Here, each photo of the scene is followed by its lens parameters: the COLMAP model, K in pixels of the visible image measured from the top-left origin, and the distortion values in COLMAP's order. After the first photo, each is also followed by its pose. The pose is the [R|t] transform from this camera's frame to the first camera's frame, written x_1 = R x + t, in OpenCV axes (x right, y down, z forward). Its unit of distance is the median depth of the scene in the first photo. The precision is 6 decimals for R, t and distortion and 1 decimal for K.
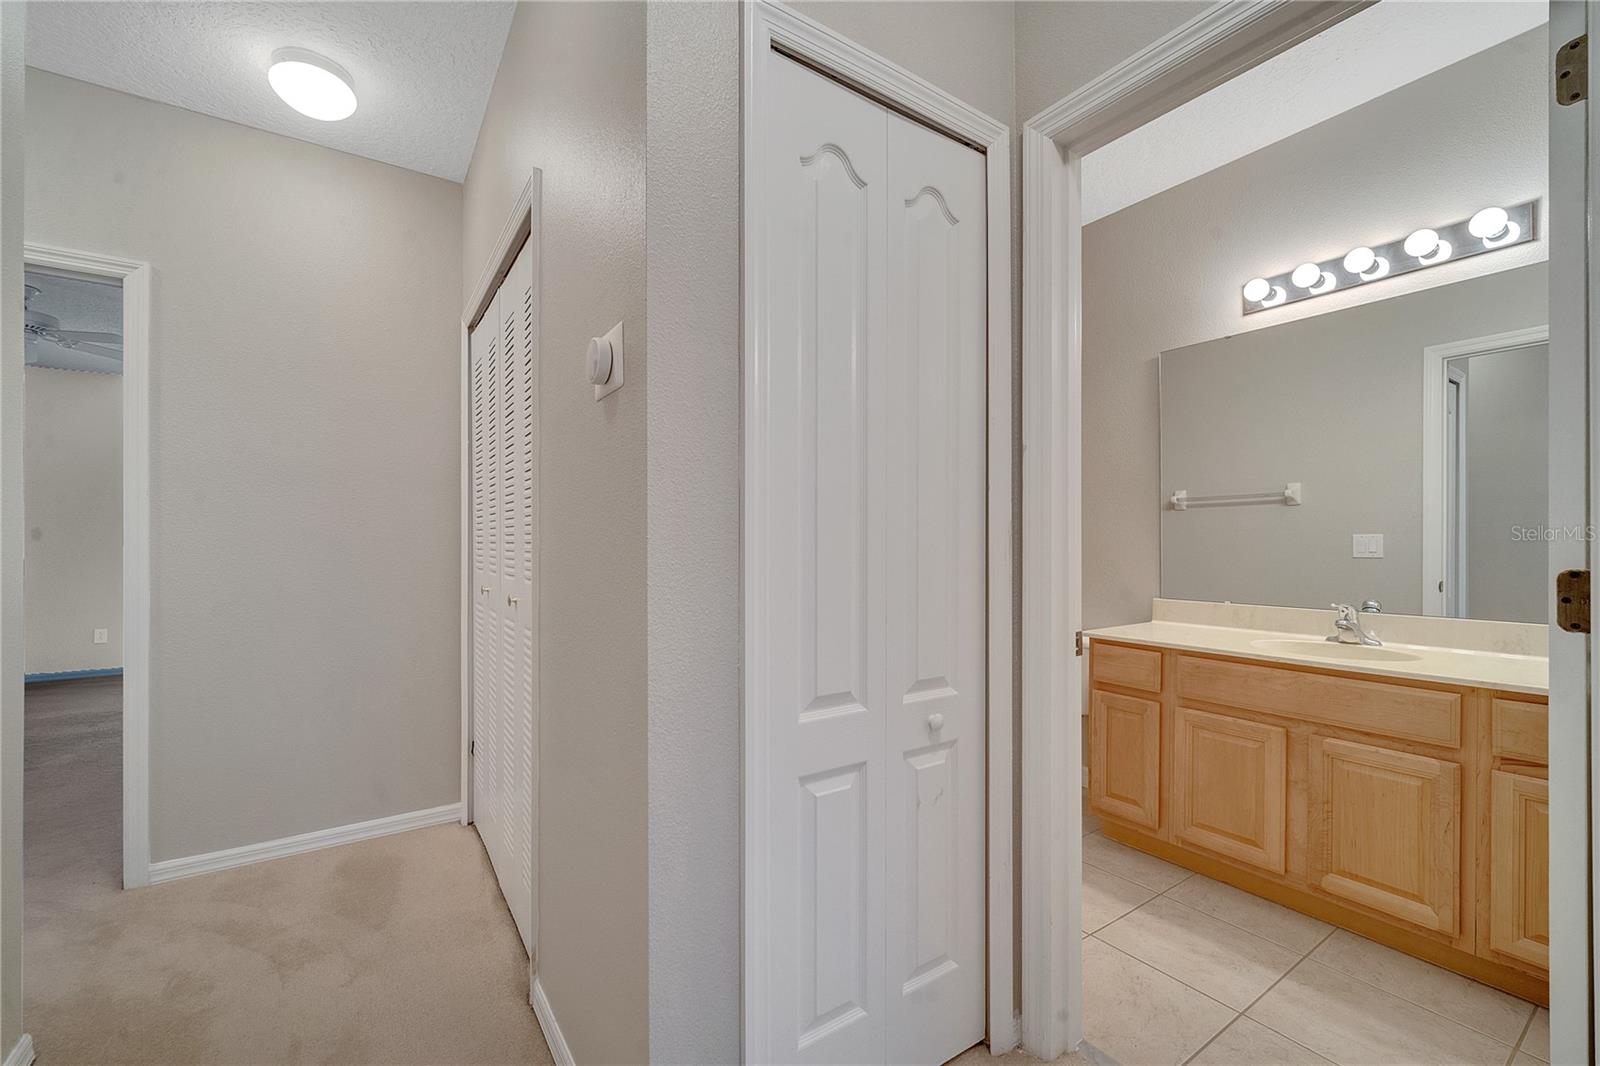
lens RADIAL K [[649.3, 0, 795.5], [0, 649.3, 543.2], [0, 0, 1]] dist [-0.004544, -0.000071]
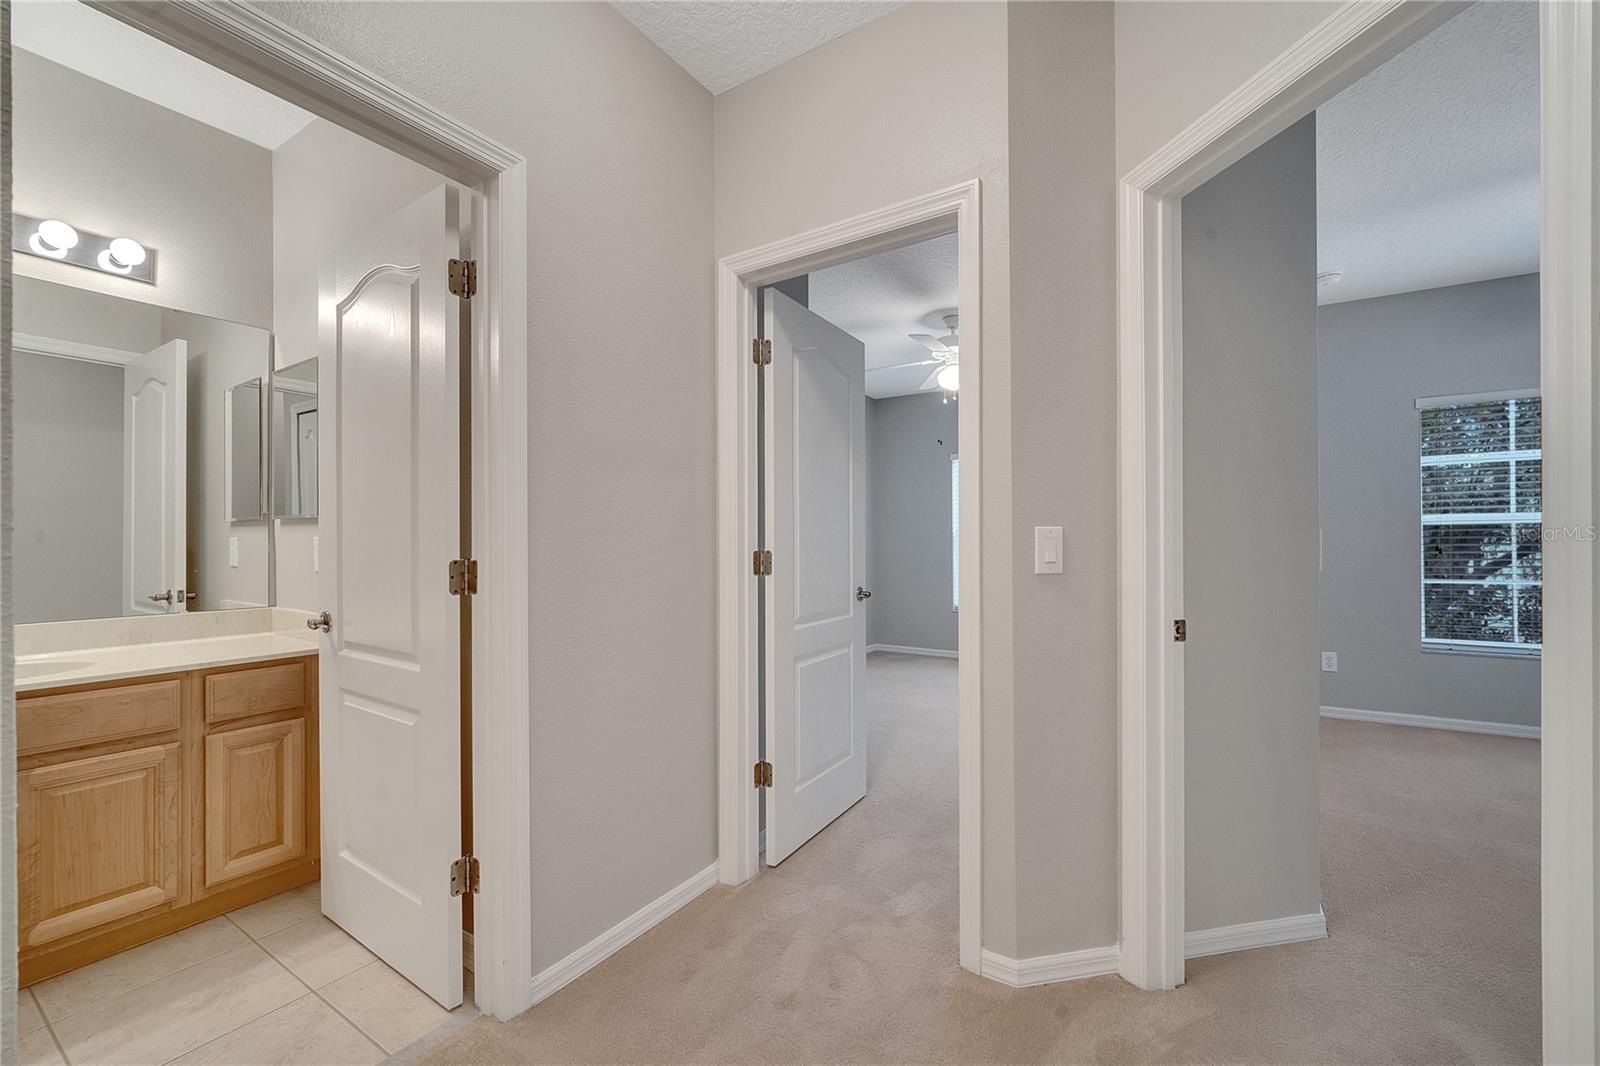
lens RADIAL K [[649.3, 0, 795.5], [0, 649.3, 543.2], [0, 0, 1]] dist [-0.004544, -0.000071]
pose [[-0.393418, 0.003833, 0.919352, -0.358543], [0.004421, 0.999988, -0.002277, 0.002935], [-0.919349, 0.003169, -0.393430, 0.380202]]
